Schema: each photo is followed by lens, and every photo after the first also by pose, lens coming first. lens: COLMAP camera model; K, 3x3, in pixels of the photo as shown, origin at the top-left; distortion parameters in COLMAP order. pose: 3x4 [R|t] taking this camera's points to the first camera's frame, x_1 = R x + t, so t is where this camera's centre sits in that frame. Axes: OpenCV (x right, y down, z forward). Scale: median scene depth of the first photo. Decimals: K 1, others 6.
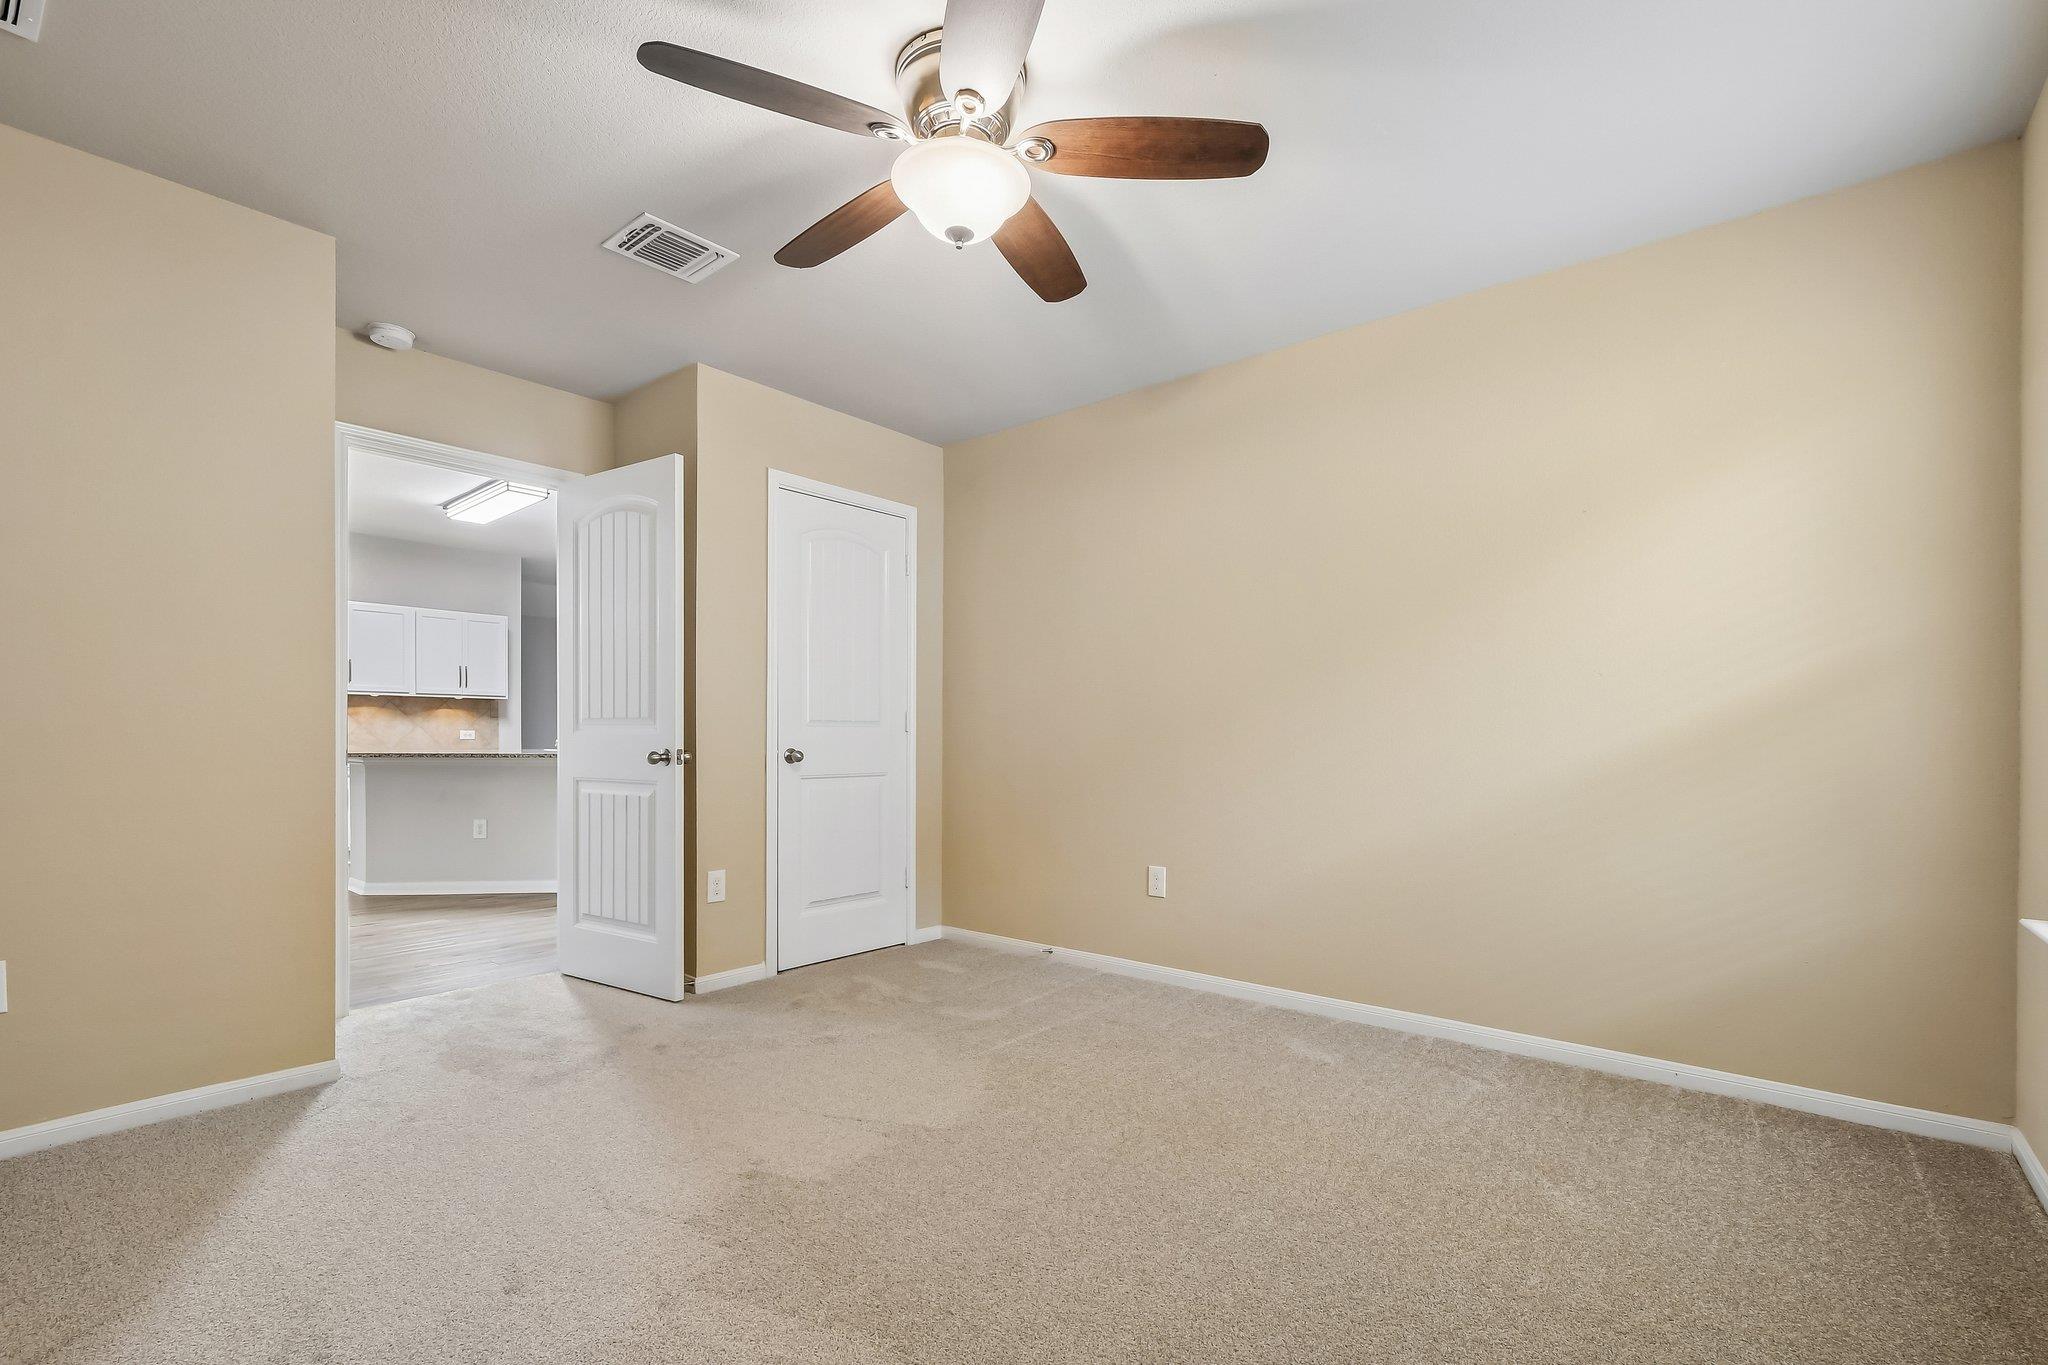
lens RADIAL K [[916.5, 0, 1027.4], [0, 916.5, 740.8], [0, 0, 1]] dist [-0.000382, -0.000176]
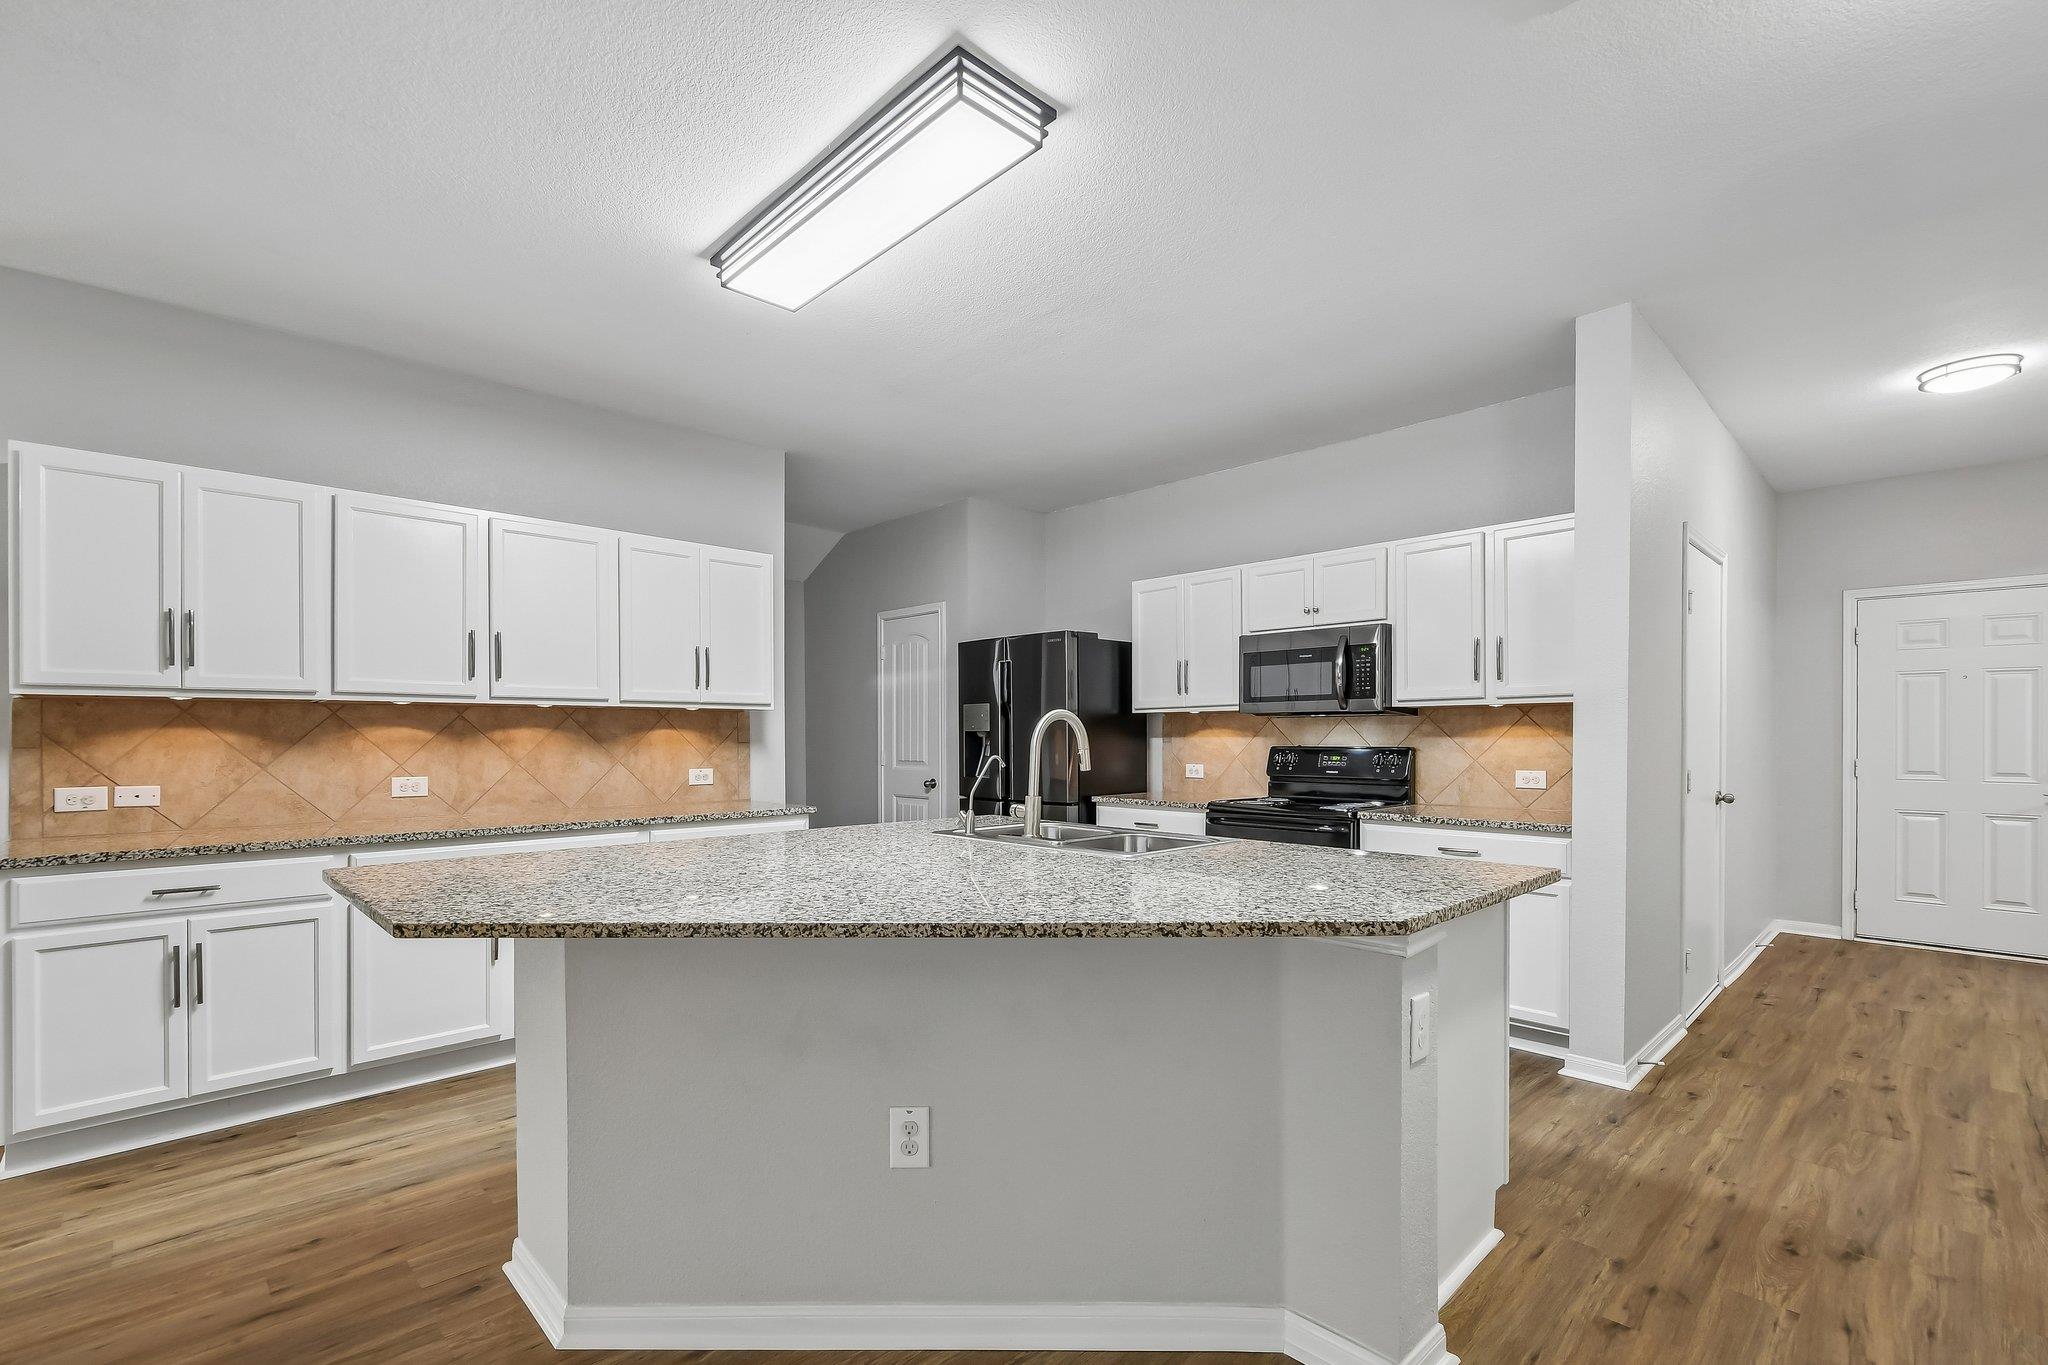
lens RADIAL K [[916.5, 0, 1027.4], [0, 916.5, 740.8], [0, 0, 1]] dist [-0.000382, -0.000176]
pose [[0.995046, -0.003665, -0.099350, -0.382643], [0.003924, 0.999989, 0.002412, -0.029408], [0.099340, -0.002790, 0.995050, 0.504089]]
